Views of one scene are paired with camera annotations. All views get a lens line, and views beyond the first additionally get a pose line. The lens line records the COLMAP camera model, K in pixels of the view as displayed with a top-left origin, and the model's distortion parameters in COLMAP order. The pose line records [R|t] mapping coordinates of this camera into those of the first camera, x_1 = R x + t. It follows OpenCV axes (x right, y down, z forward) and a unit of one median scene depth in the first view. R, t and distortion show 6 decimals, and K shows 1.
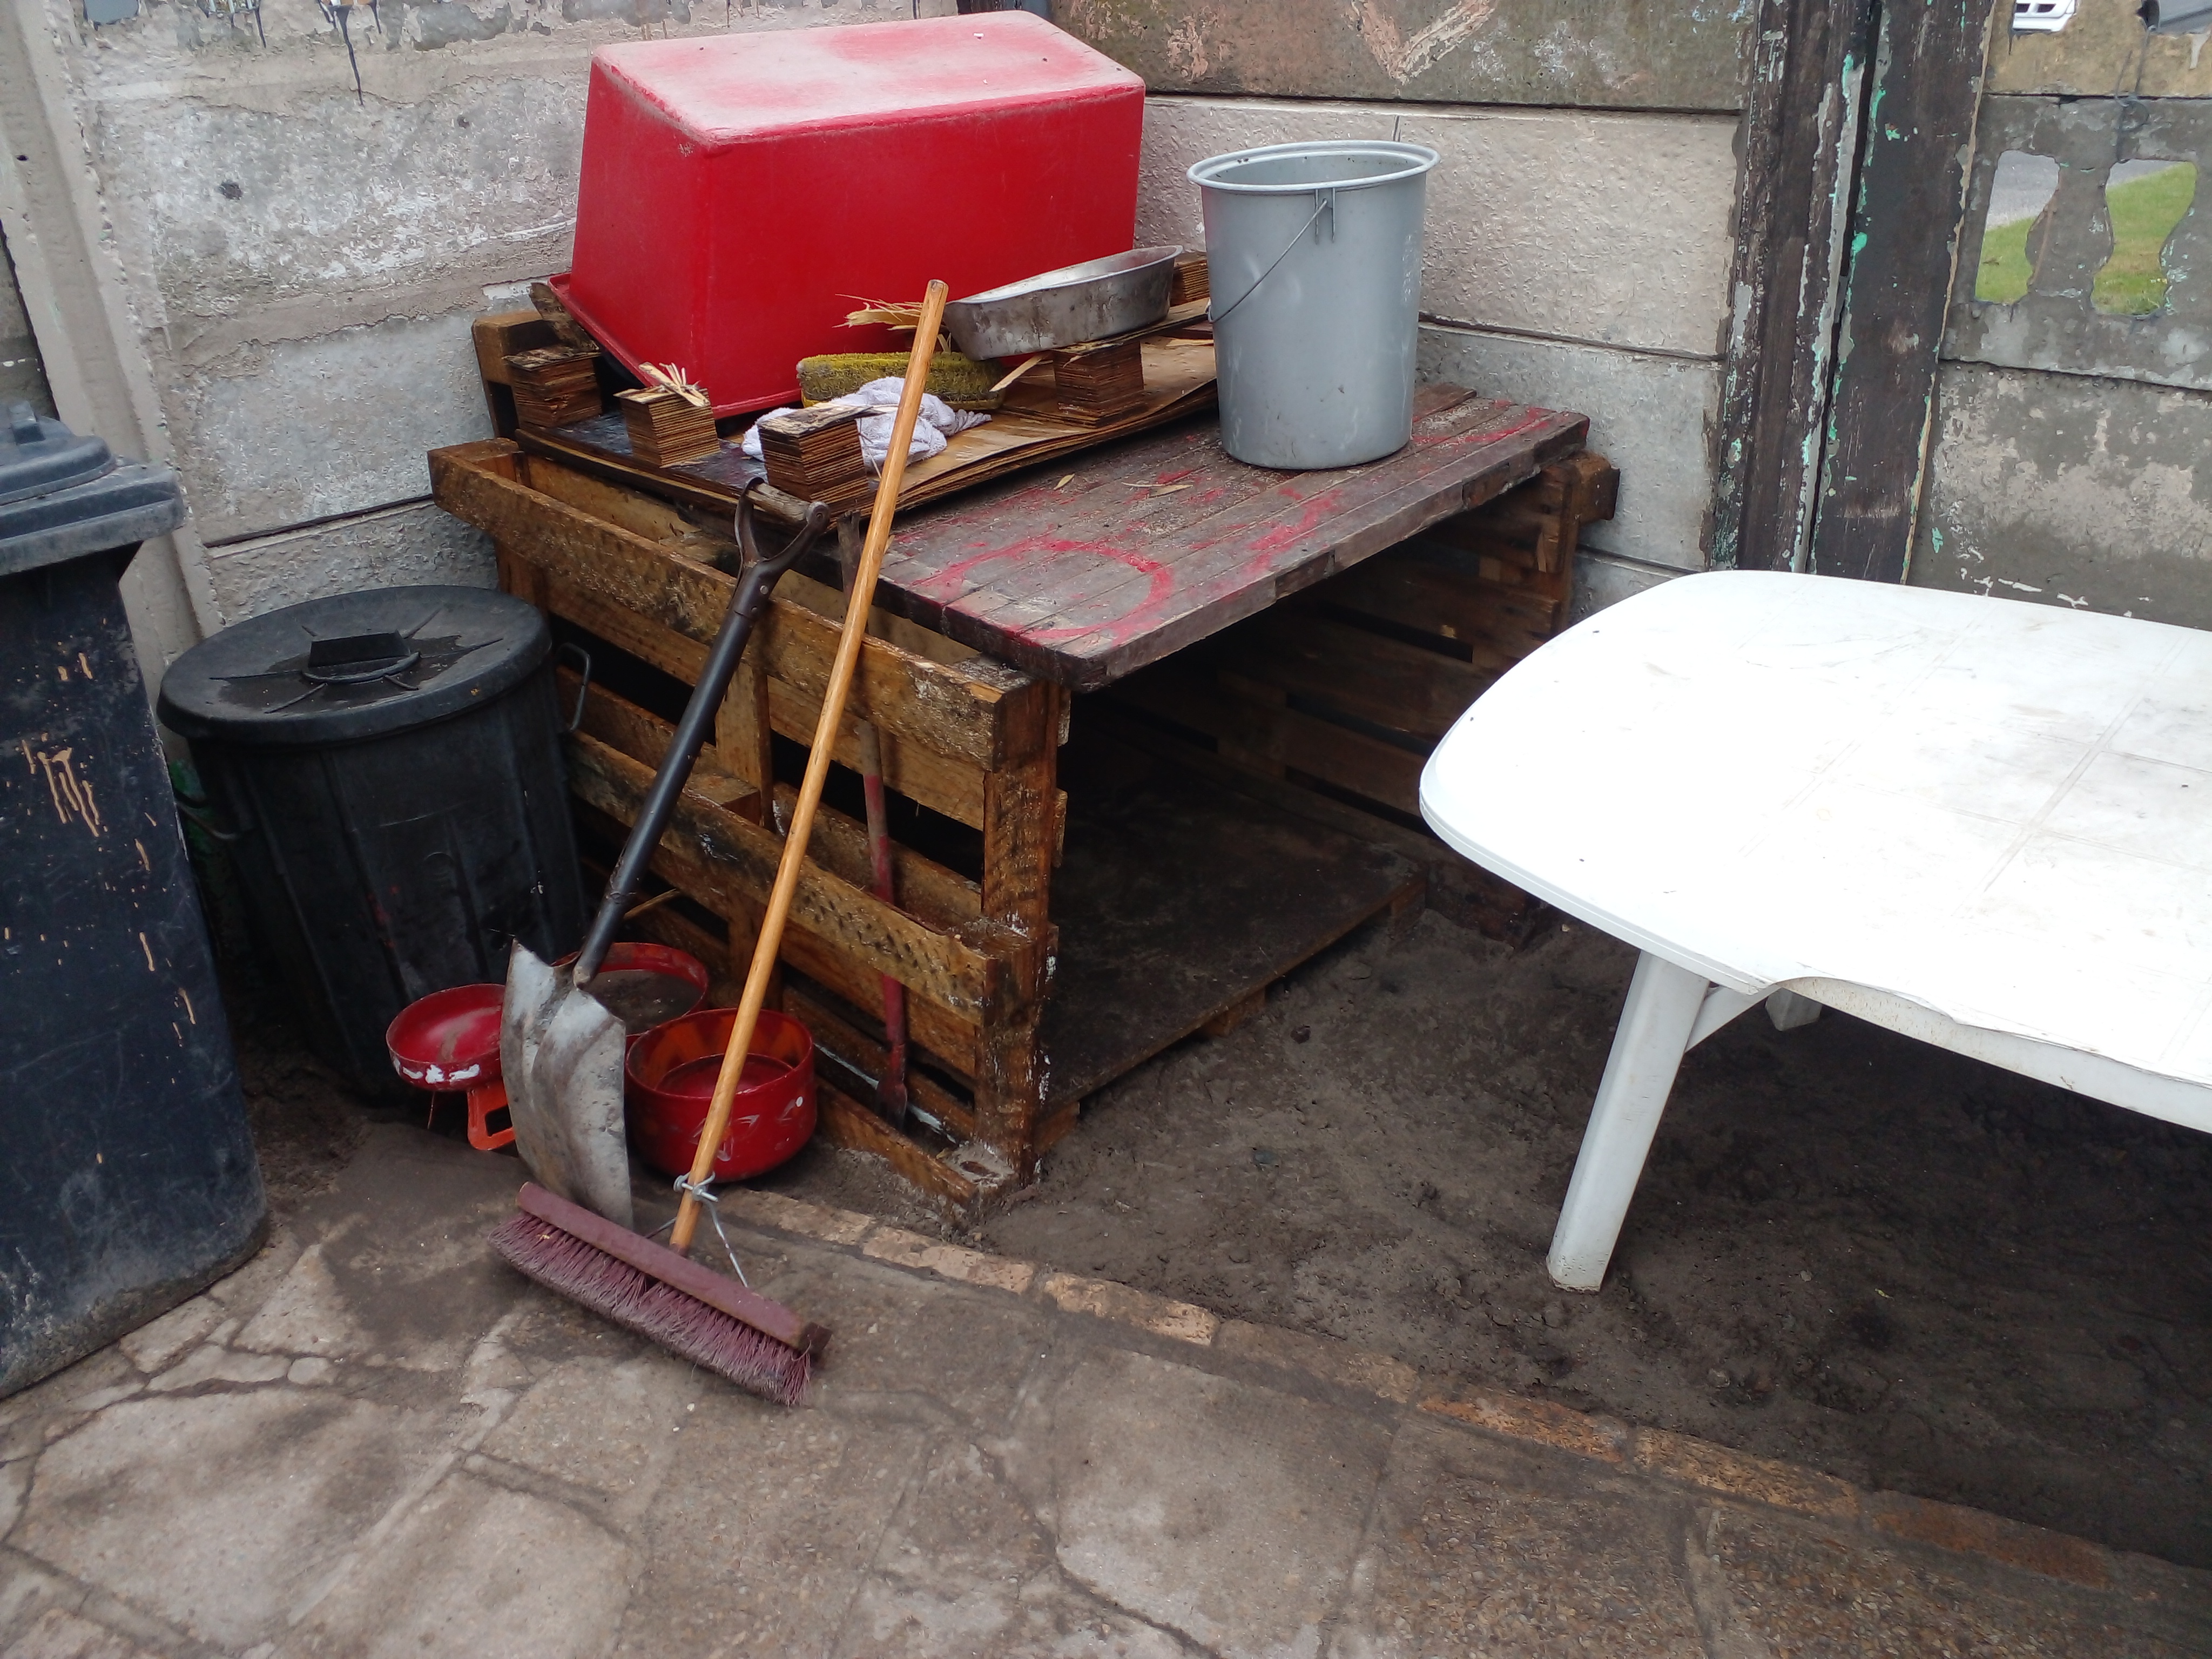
lens RADIAL K [[1775.8, 0, 1094.5], [0, 1775.8, 830.2], [0, 0, 1]] dist [0.040137, -0.053102]
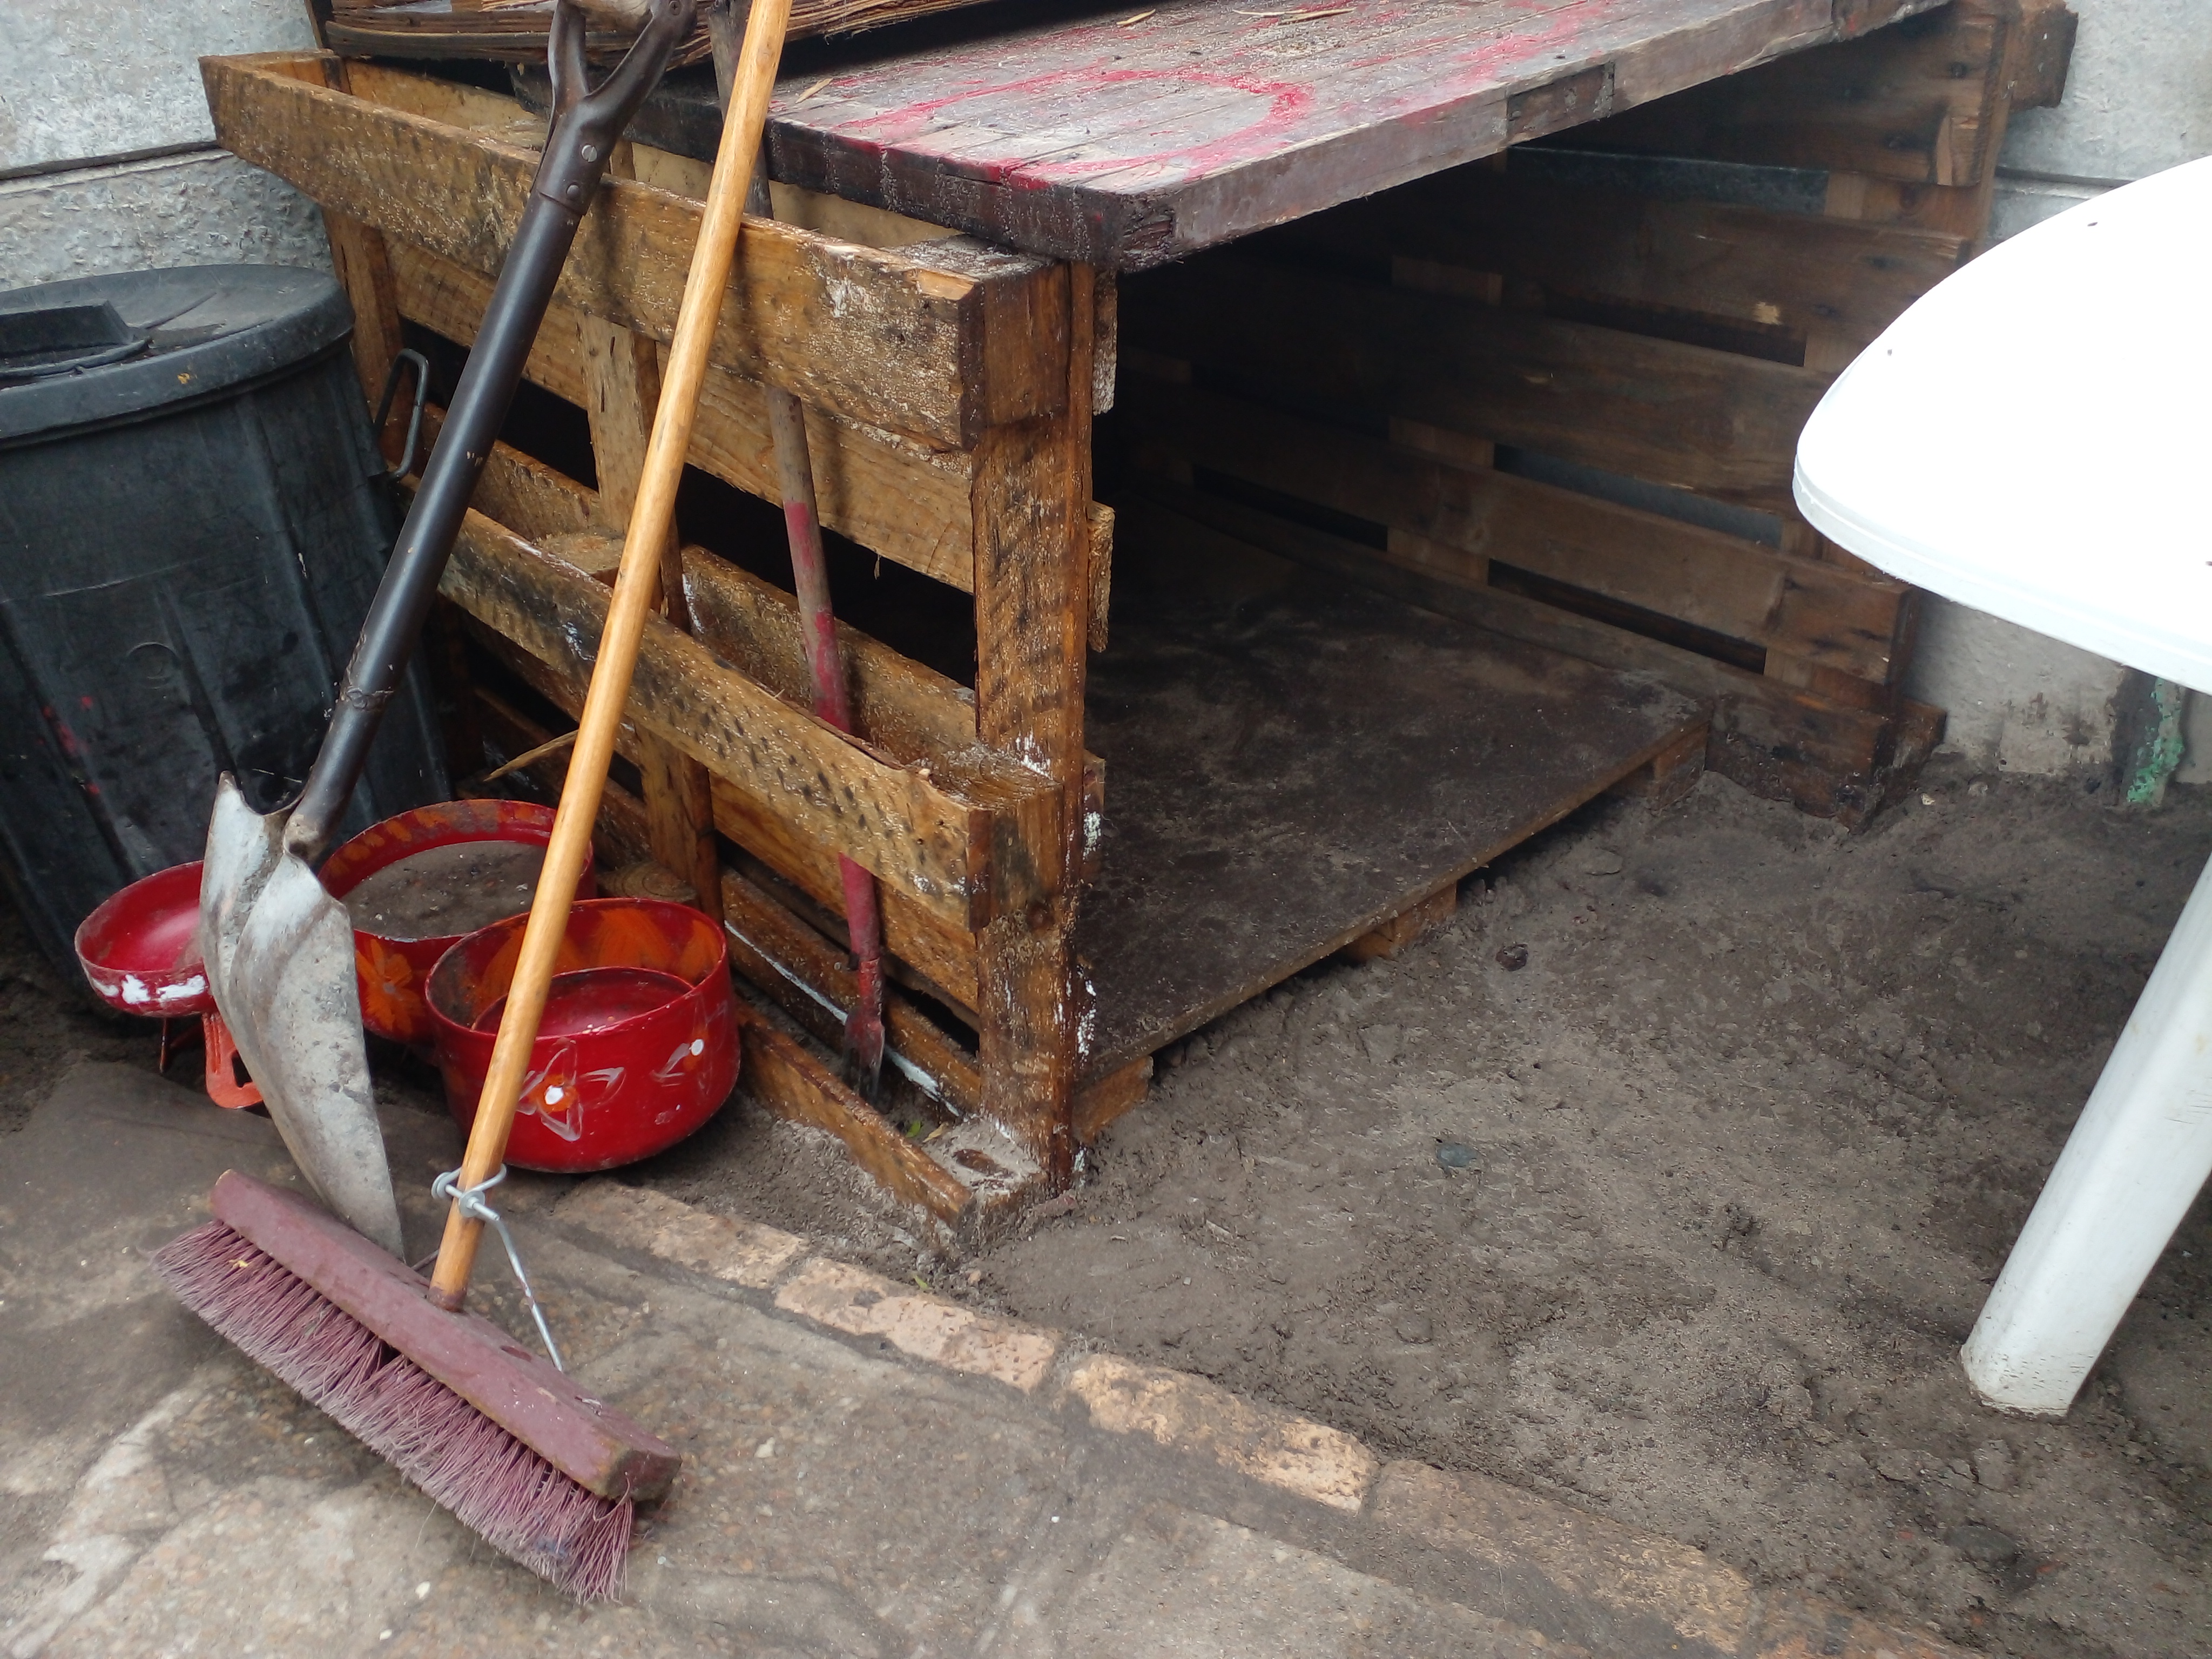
lens RADIAL K [[1775.8, 0, 1109.2], [0, 1775.8, 836.5], [0, 0, 1]] dist [0.040137, -0.053102]
pose [[0.996487, 0.012597, -0.082790, 0.029213], [-0.009068, 0.999039, 0.042871, 0.056007], [0.083250, -0.041969, 0.995644, 0.430370]]
